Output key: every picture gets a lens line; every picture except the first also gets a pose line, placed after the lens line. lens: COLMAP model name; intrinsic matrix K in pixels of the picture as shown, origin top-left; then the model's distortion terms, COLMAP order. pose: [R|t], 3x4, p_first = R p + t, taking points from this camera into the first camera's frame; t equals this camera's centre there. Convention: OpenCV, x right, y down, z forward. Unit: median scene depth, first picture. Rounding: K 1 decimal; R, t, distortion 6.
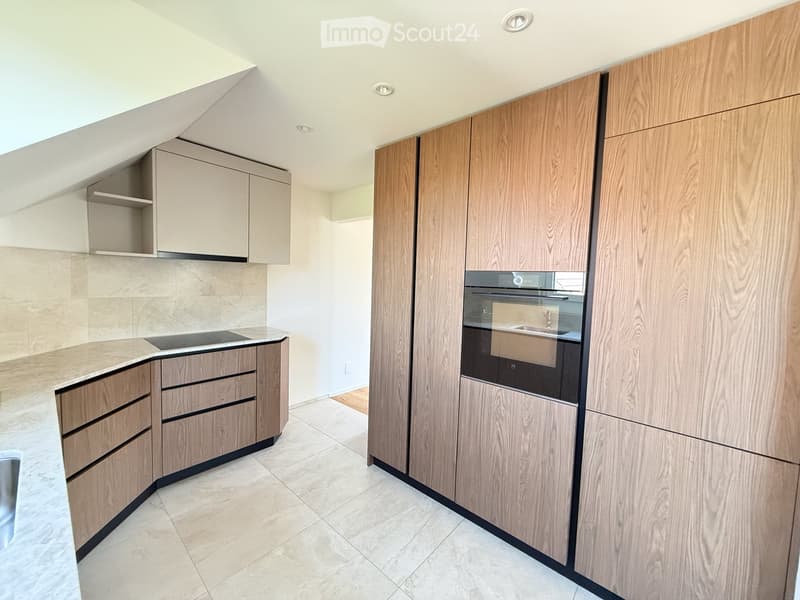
lens RADIAL K [[321.4, 0, 398.1], [0, 321.4, 299.2], [0, 0, 1]] dist [0.000737, -0.001097]
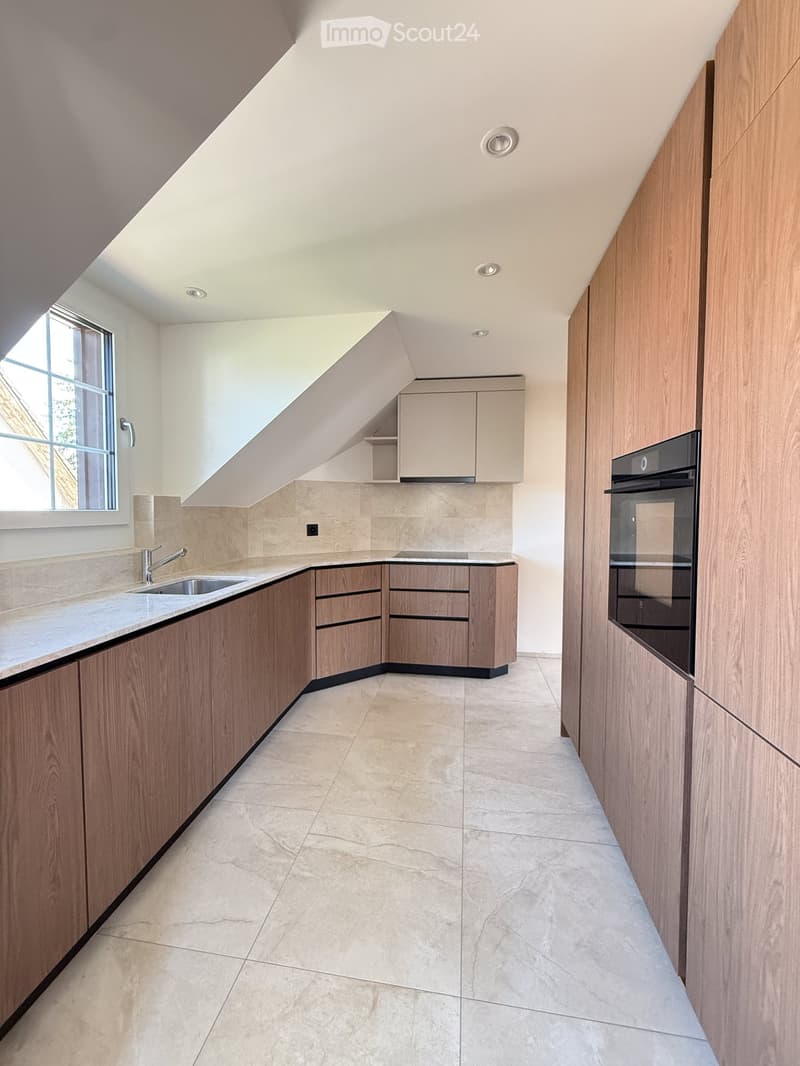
lens RADIAL K [[428.3, 0, 400.6], [0, 428.3, 530.0], [0, 0, 1]] dist [0.000737, -0.001097]
pose [[0.546650, 0.009126, -0.837311, 0.626576], [-0.042953, 0.998930, -0.017155, 0.080045], [0.836259, 0.045343, 0.546457, 0.130552]]
